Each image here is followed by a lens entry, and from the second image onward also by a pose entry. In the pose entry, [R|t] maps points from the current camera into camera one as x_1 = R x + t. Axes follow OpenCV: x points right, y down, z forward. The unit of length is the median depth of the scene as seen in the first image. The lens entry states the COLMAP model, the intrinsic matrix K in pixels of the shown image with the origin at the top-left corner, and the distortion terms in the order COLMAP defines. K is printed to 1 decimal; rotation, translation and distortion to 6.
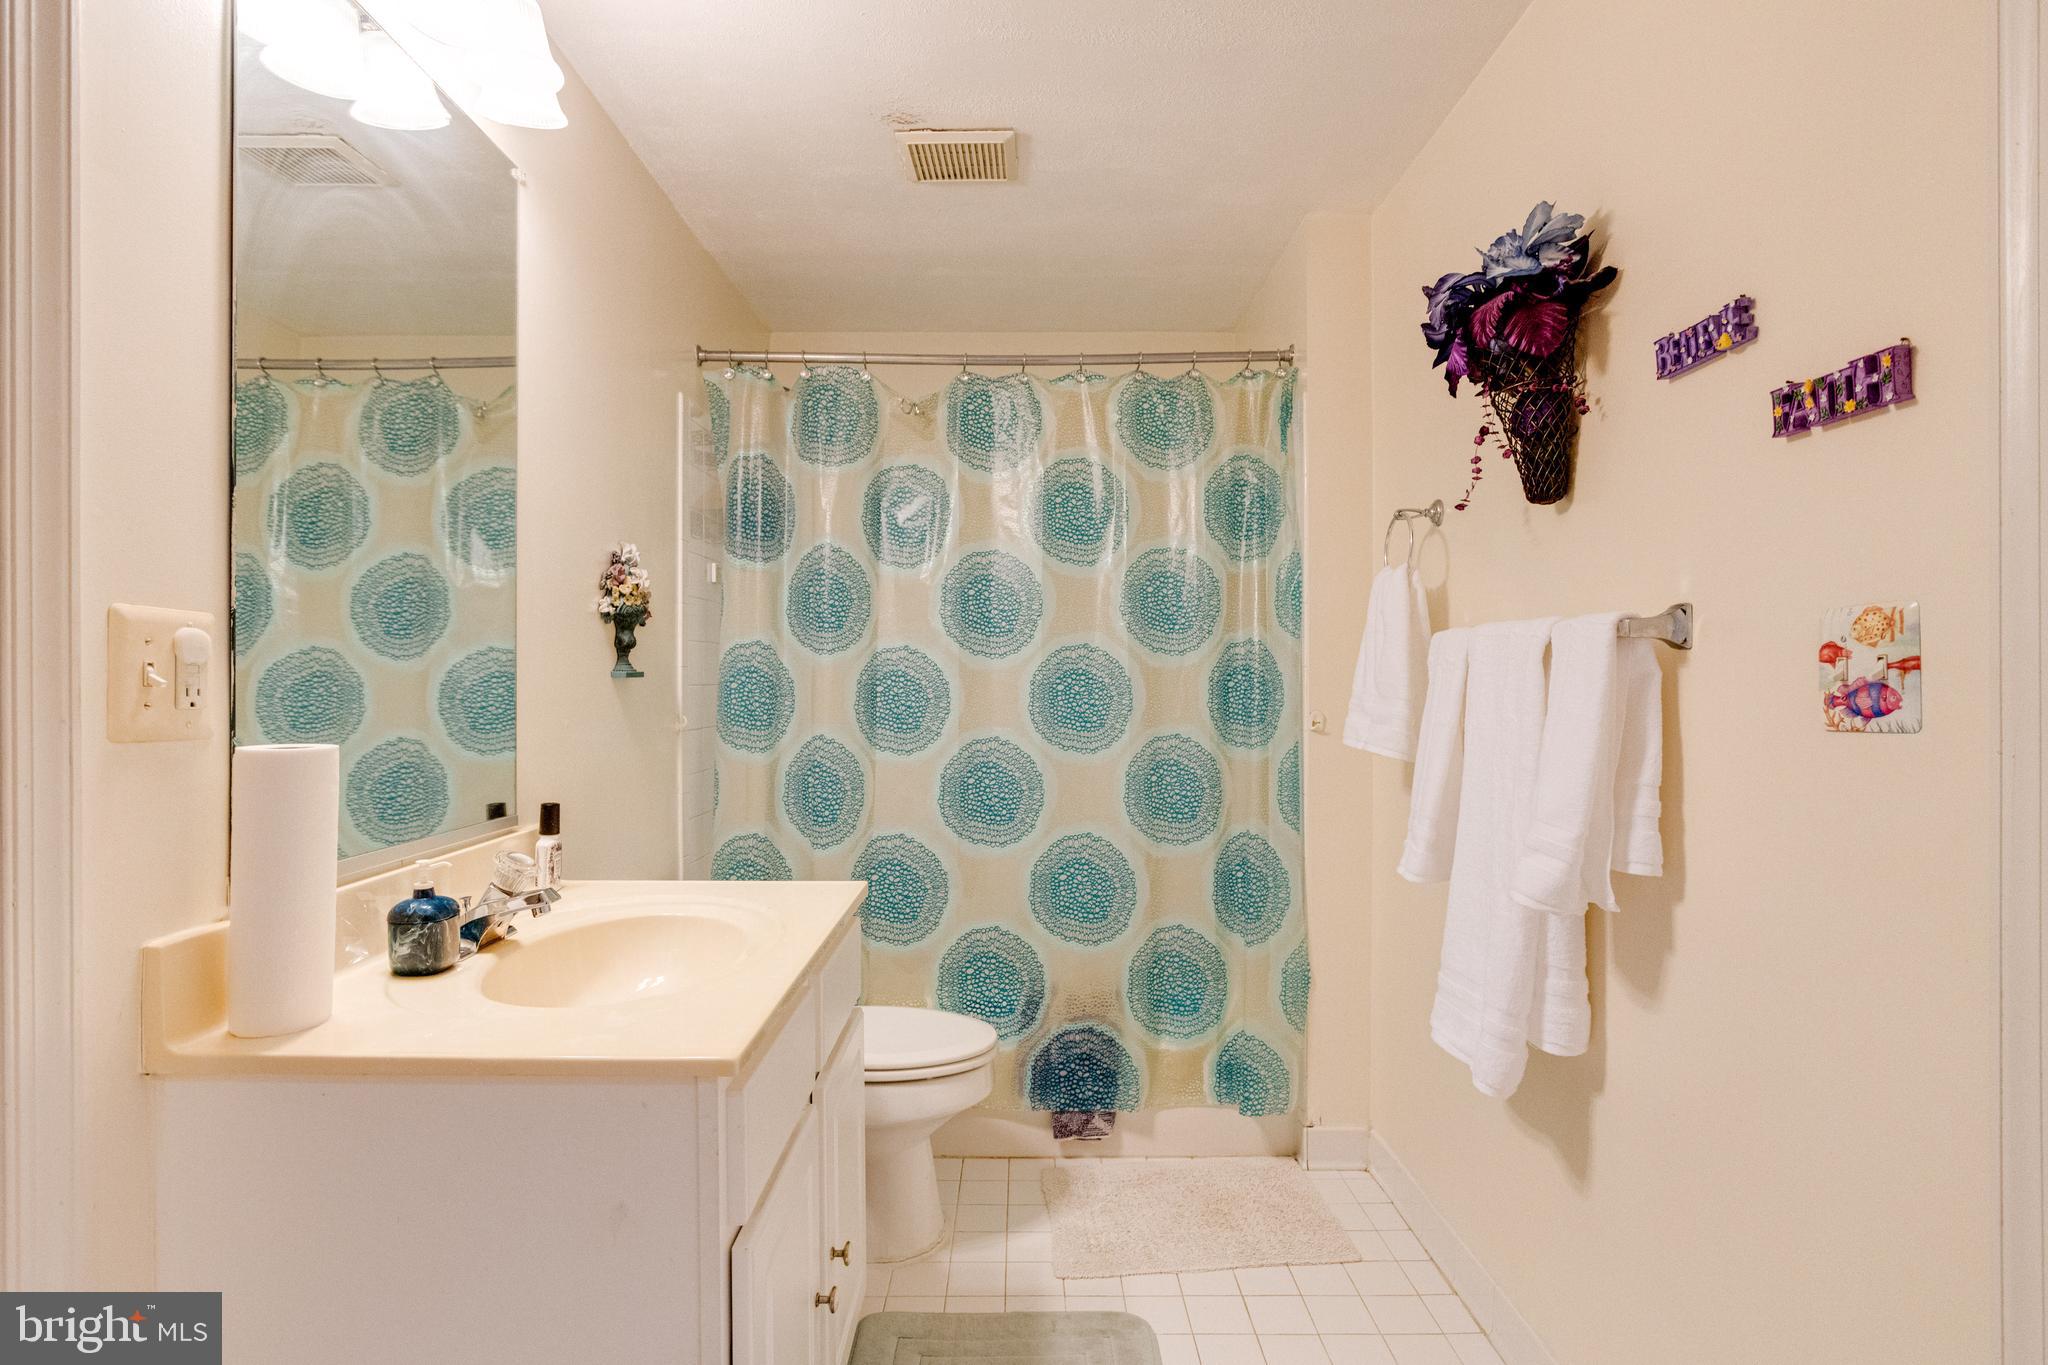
lens RADIAL K [[1006.5, 0, 1019.5], [0, 1006.5, 671.3], [0, 0, 1]] dist [-0.043564, 0.024788]
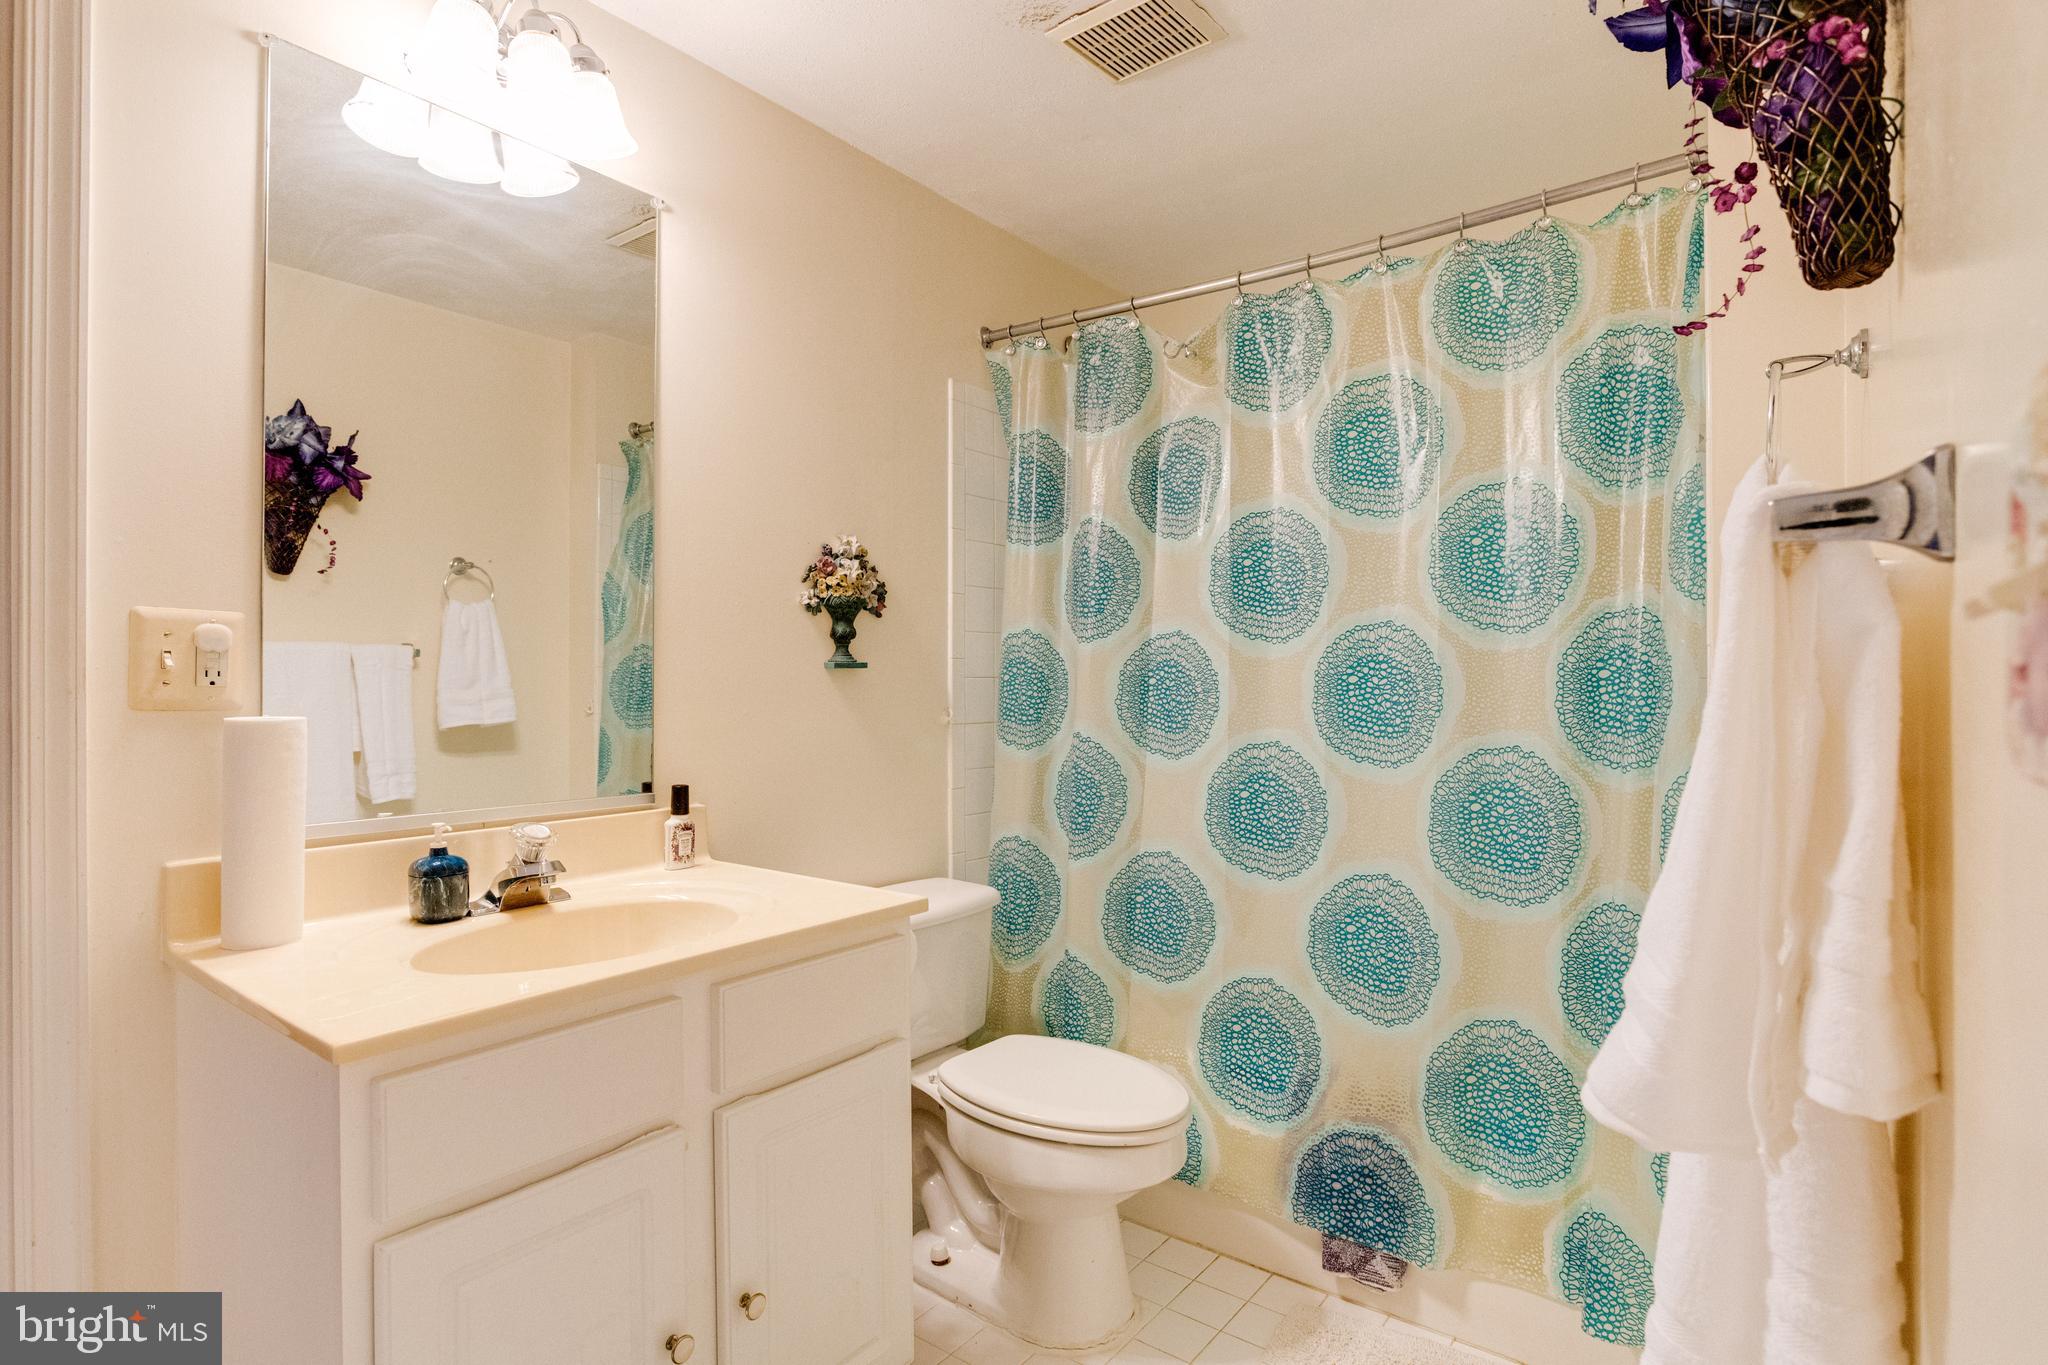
lens RADIAL K [[1035.8, 0, 1021.6], [0, 1035.8, 671.2], [0, 0, 1]] dist [-0.045304, 0.031265]
pose [[0.795553, -0.005778, -0.605856, 0.319721], [0.005335, 0.999983, -0.002531, 0.010696], [0.605860, -0.001219, 0.795570, 0.230573]]
